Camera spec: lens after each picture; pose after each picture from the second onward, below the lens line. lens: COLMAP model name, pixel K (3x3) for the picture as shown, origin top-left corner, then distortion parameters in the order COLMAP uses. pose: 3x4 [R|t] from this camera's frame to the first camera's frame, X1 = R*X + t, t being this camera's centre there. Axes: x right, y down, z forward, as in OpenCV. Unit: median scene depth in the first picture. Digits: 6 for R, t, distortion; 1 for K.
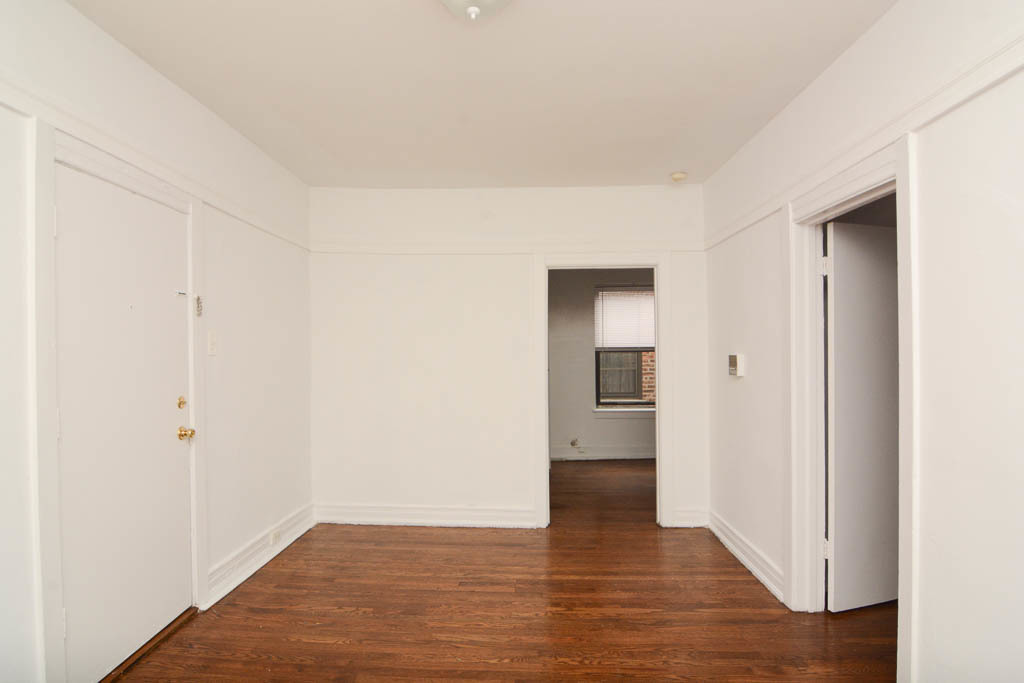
lens RADIAL K [[527.6, 0, 521.6], [0, 527.6, 342.0], [0, 0, 1]] dist [-0.005878, -0.009501]
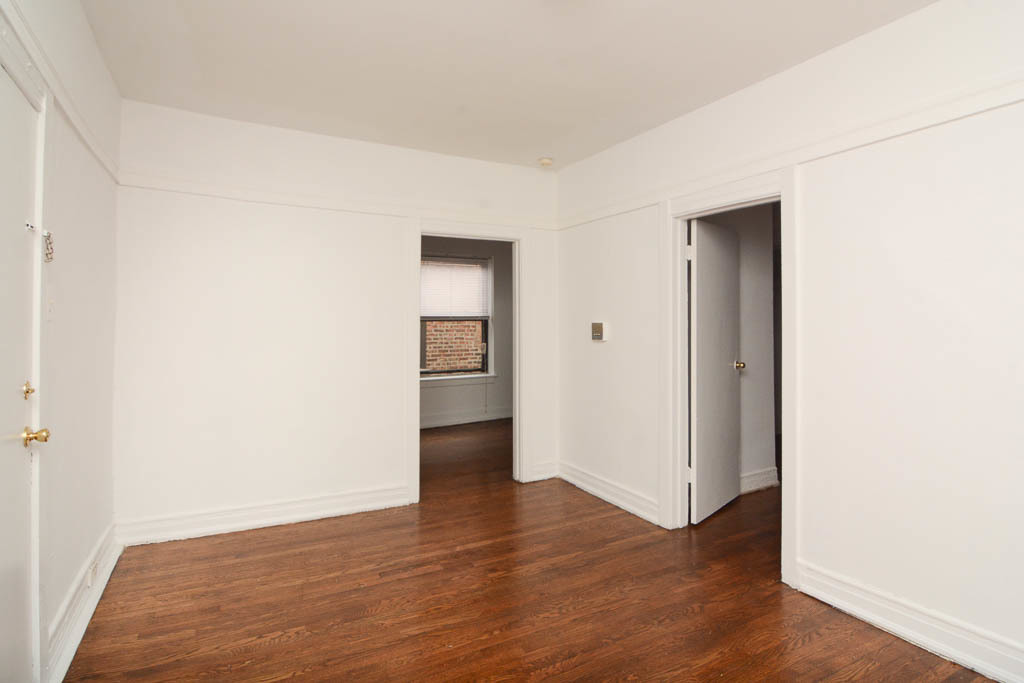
lens RADIAL K [[527.6, 0, 523.0], [0, 527.6, 302.6], [0, 0, 1]] dist [-0.005878, -0.009501]
pose [[0.858913, 0.021439, 0.511673, -0.357511], [-0.011262, 0.999672, -0.022982, 0.009569], [-0.511998, 0.013977, 0.858873, 0.088911]]
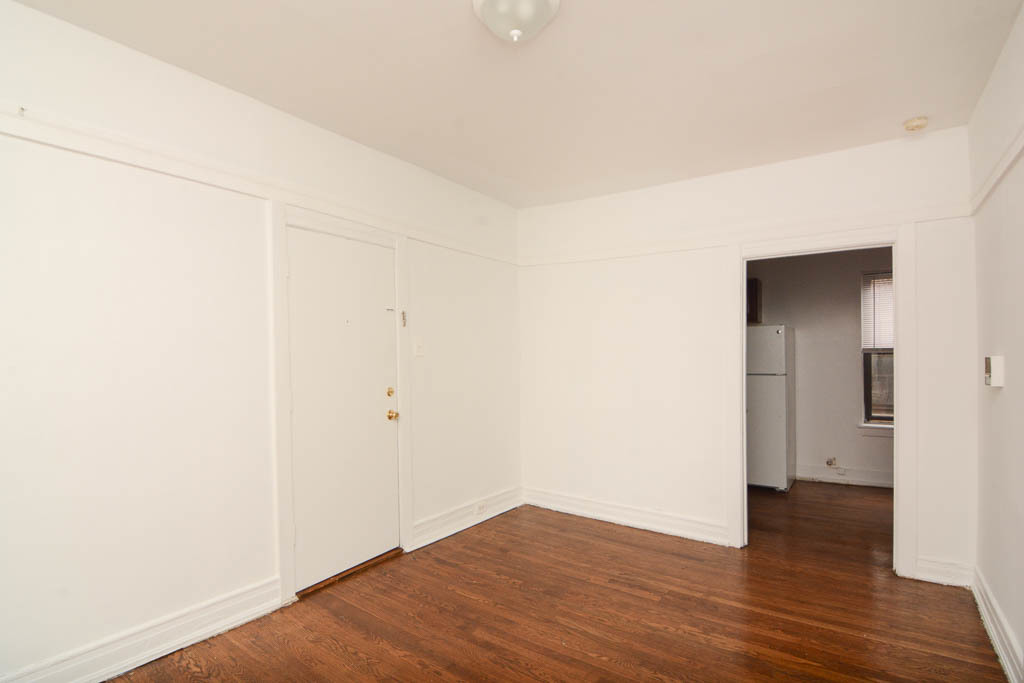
lens RADIAL K [[527.6, 0, 515.8], [0, 527.6, 354.1], [0, 0, 1]] dist [-0.005878, -0.009501]
pose [[0.835648, -0.001383, -0.549263, 0.275859], [0.010649, 0.999850, 0.013684, 0.004324], [0.549162, -0.017284, 0.835537, 0.051574]]
